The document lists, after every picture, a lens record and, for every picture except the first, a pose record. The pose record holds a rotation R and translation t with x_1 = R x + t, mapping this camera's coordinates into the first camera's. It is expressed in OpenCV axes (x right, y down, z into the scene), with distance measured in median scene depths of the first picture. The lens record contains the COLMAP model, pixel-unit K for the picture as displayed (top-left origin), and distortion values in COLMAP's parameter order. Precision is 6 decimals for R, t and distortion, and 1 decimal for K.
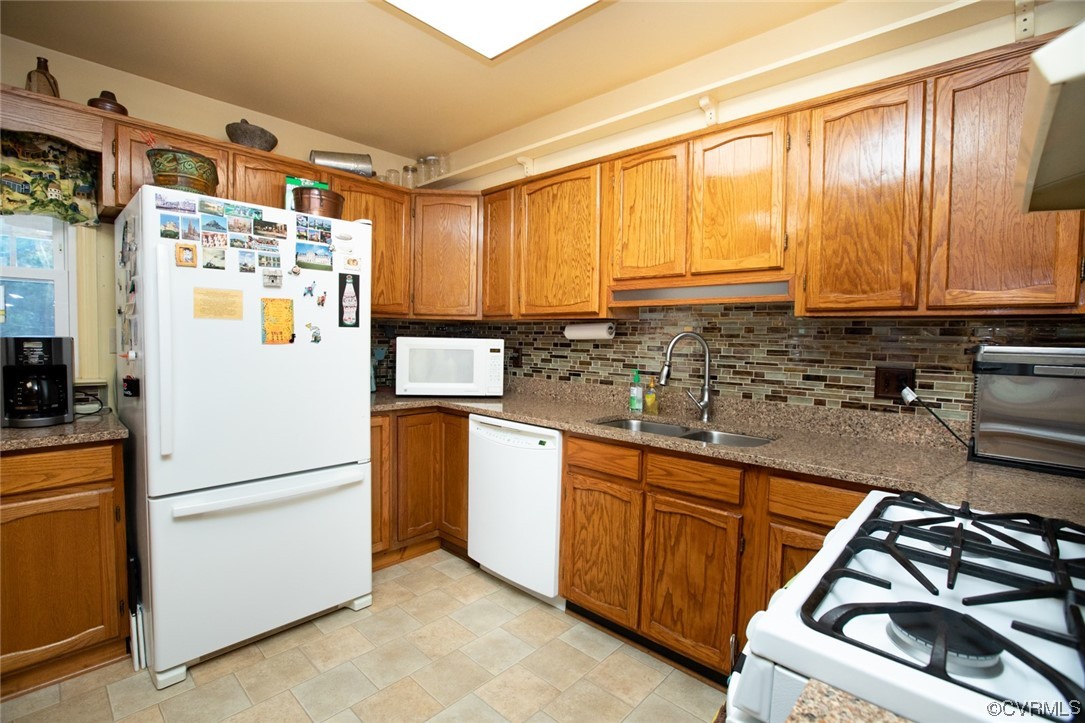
lens RADIAL K [[494.9, 0, 498.6], [0, 494.9, 348.1], [0, 0, 1]] dist [-0.025132, 0.004299]
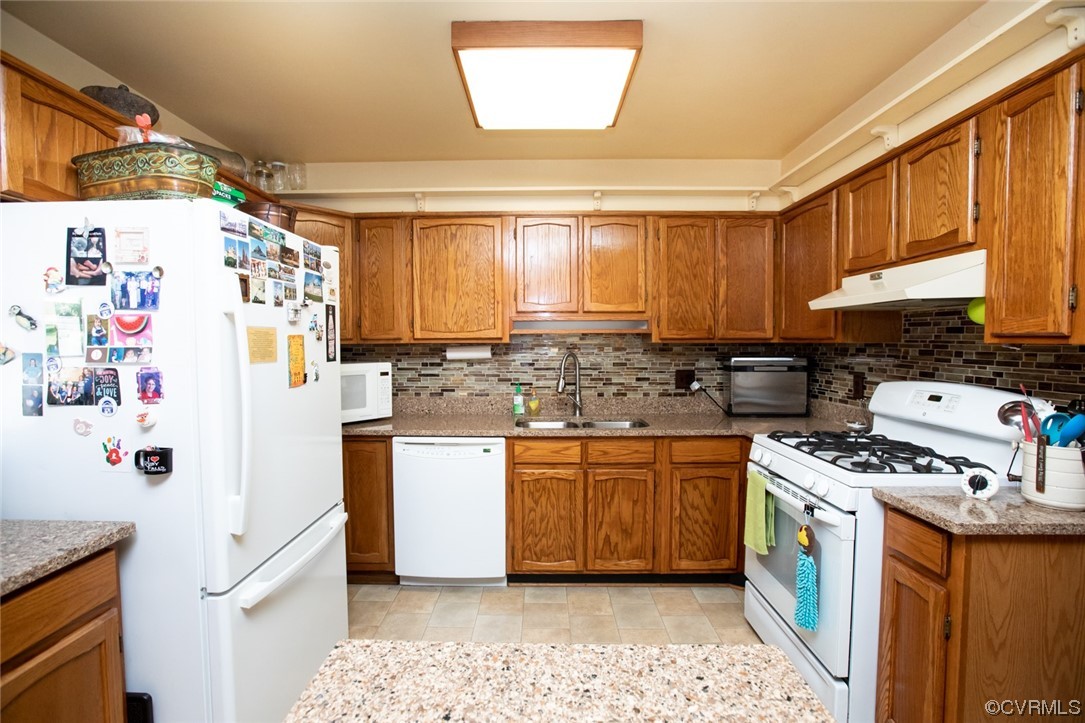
lens RADIAL K [[494.9, 0, 536.7], [0, 494.9, 351.3], [0, 0, 1]] dist [-0.025132, 0.004299]
pose [[0.739041, -0.034934, 0.672754, -0.715533], [0.038143, 0.999222, 0.009985, -0.061771], [-0.672580, 0.018282, 0.739799, 0.048382]]
